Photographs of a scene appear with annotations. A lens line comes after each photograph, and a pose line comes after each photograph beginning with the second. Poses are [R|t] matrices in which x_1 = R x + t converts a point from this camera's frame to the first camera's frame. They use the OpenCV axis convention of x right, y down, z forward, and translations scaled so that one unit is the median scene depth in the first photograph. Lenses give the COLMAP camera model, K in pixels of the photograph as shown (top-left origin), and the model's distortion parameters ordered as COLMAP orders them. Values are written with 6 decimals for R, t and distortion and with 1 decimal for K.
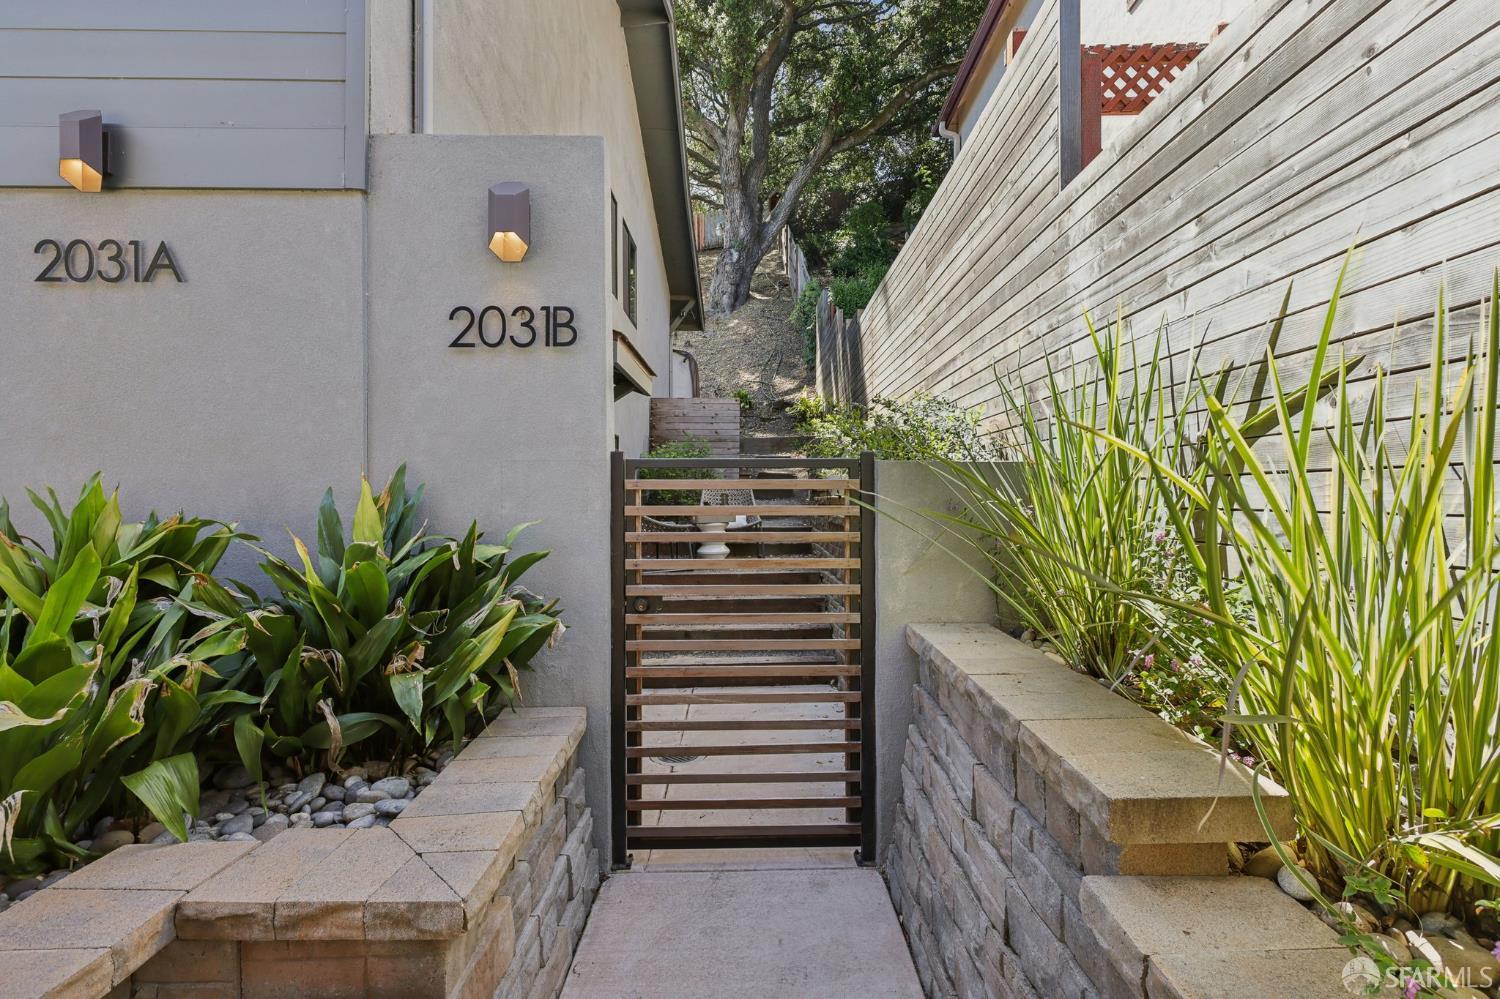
lens RADIAL K [[699.3, 0, 752.3], [0, 699.3, 501.2], [0, 0, 1]] dist [-0.000197, 0.000643]
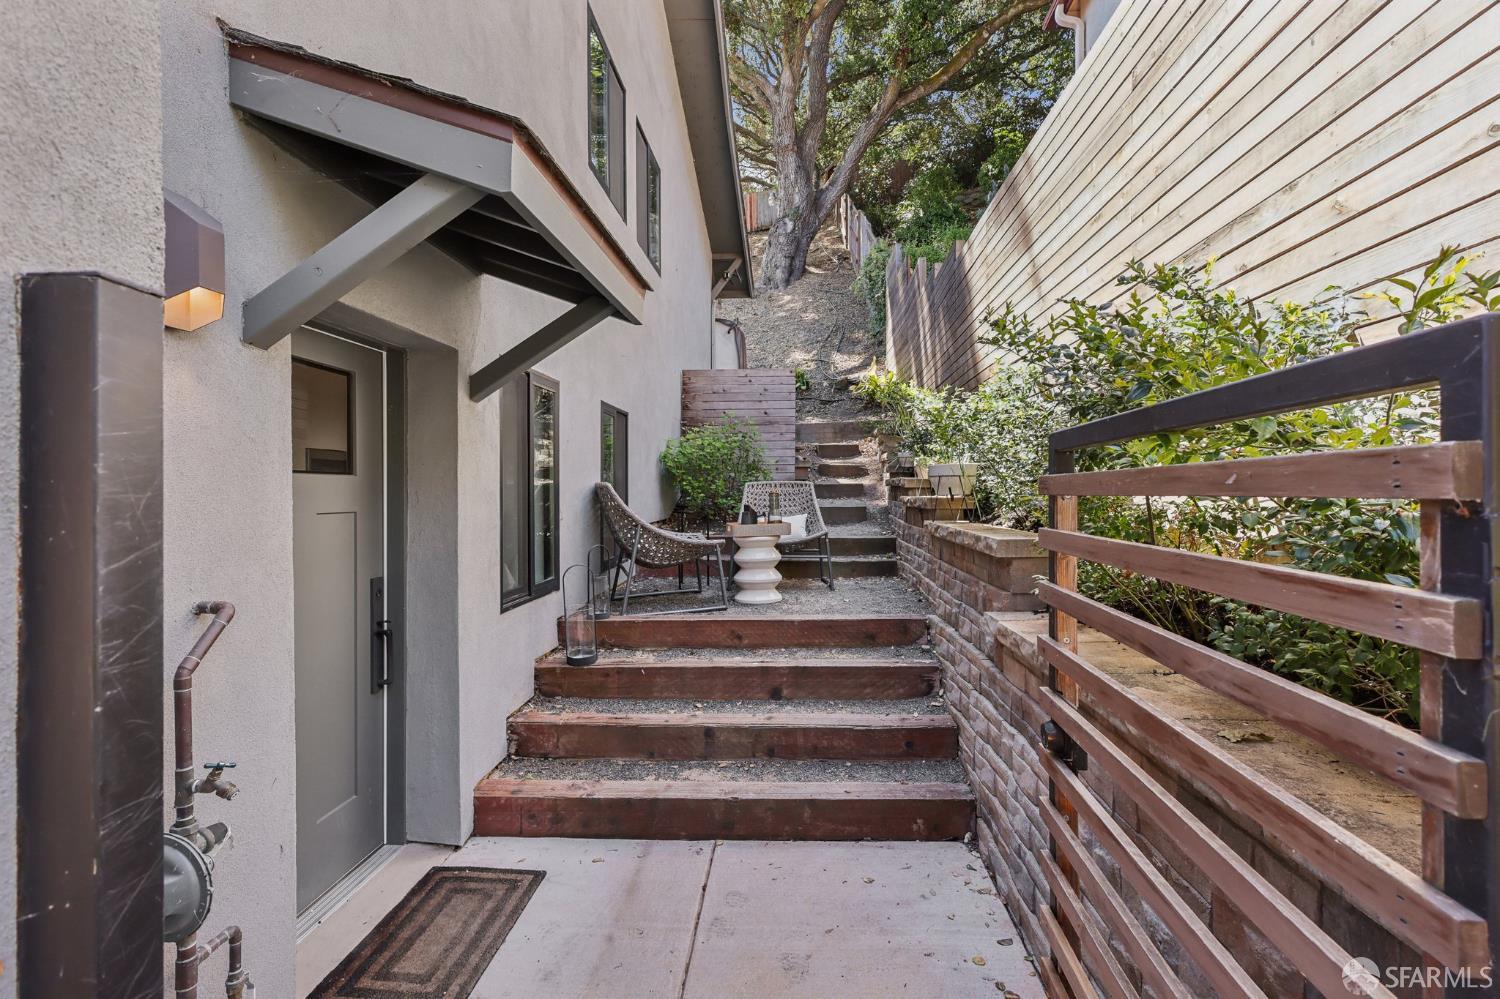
lens RADIAL K [[699.3, 0, 747.7], [0, 699.3, 495.0], [0, 0, 1]] dist [-0.000197, 0.000643]
pose [[0.996420, -0.001884, -0.084514, -0.004097], [0.001766, 0.999997, -0.001471, -0.003727], [0.084517, 0.001316, 0.996421, 0.164075]]
